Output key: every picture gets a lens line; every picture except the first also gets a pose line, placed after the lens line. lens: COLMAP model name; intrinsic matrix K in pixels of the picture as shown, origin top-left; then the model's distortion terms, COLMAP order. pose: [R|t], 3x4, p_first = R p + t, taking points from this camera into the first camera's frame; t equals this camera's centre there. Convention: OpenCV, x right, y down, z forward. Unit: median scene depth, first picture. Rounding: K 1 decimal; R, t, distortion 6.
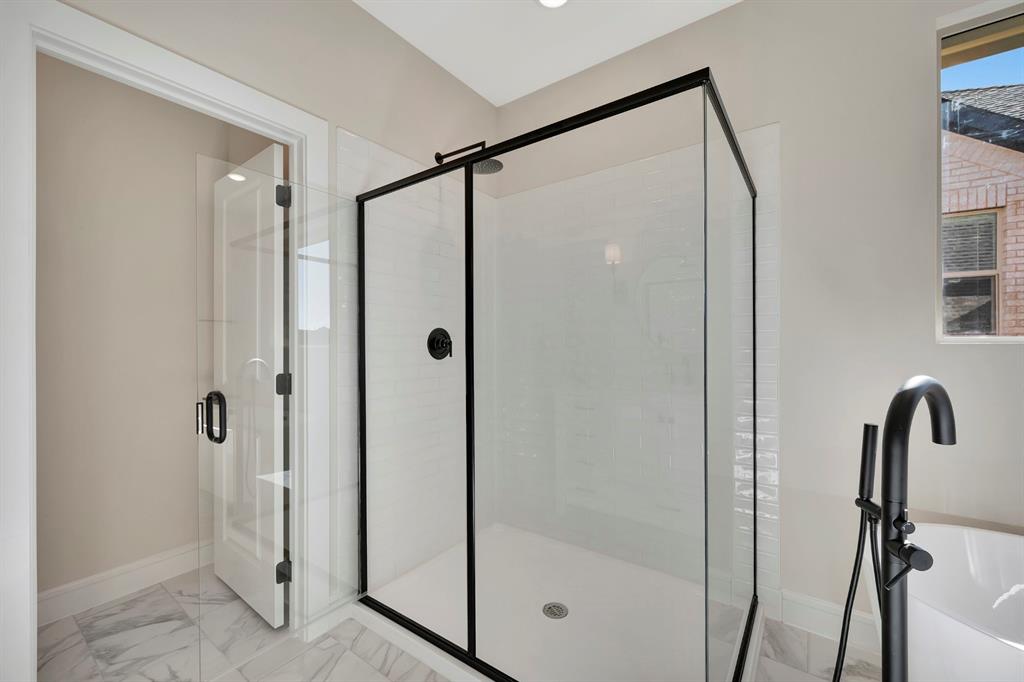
lens RADIAL K [[416.5, 0, 536.9], [0, 416.5, 340.6], [0, 0, 1]] dist [-0.000942, 0.002554]
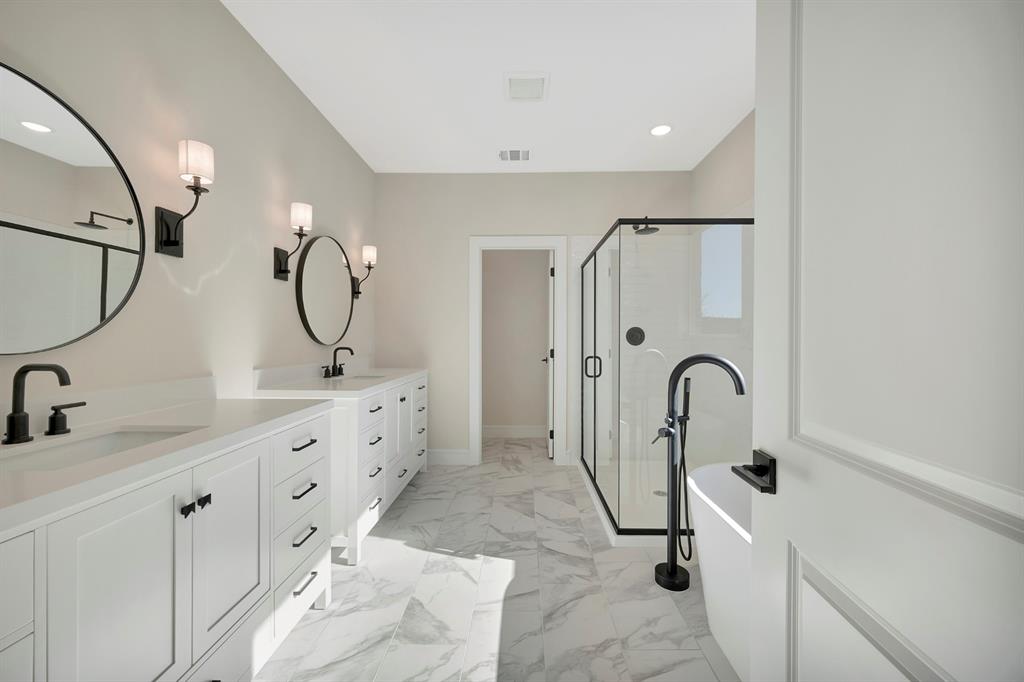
lens RADIAL K [[416.5, 0, 521.5], [0, 416.5, 341.2], [0, 0, 1]] dist [-0.000942, 0.002554]
pose [[0.566674, 0.010413, -0.823876, 1.173724], [-0.001861, 0.999934, 0.011359, 0.009005], [0.823940, -0.004903, 0.566656, -0.442636]]
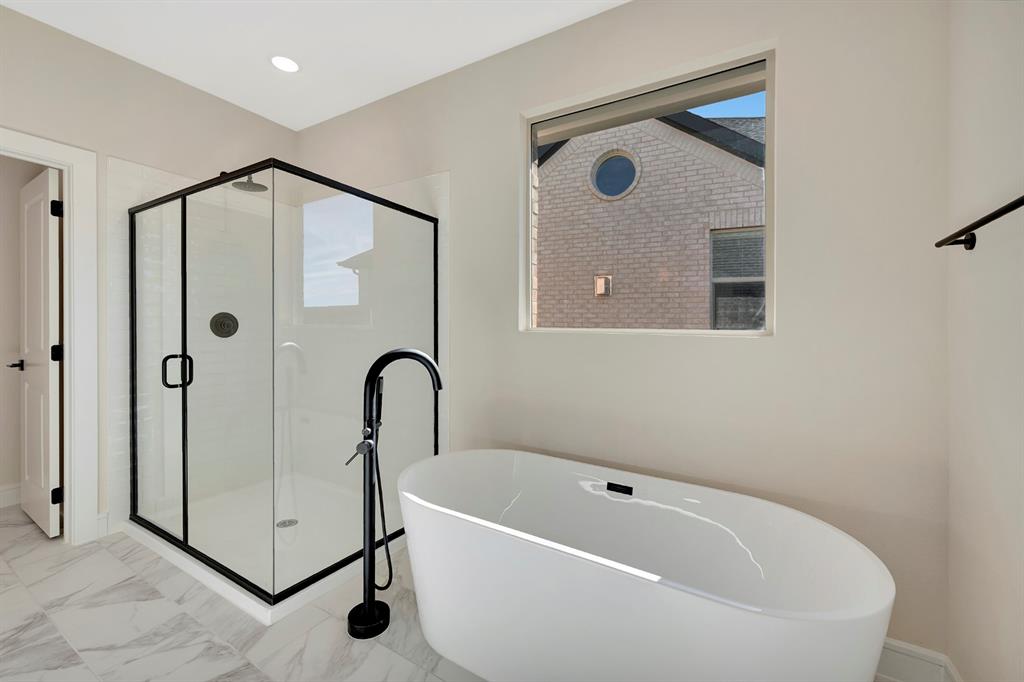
lens RADIAL K [[416.5, 0, 515.3], [0, 416.5, 339.0], [0, 0, 1]] dist [-0.000942, 0.002554]
pose [[0.996798, 0.016898, 0.078159, 0.705999], [-0.018406, 0.999657, 0.018614, 0.009191], [-0.077818, -0.019993, 0.996767, -0.411805]]
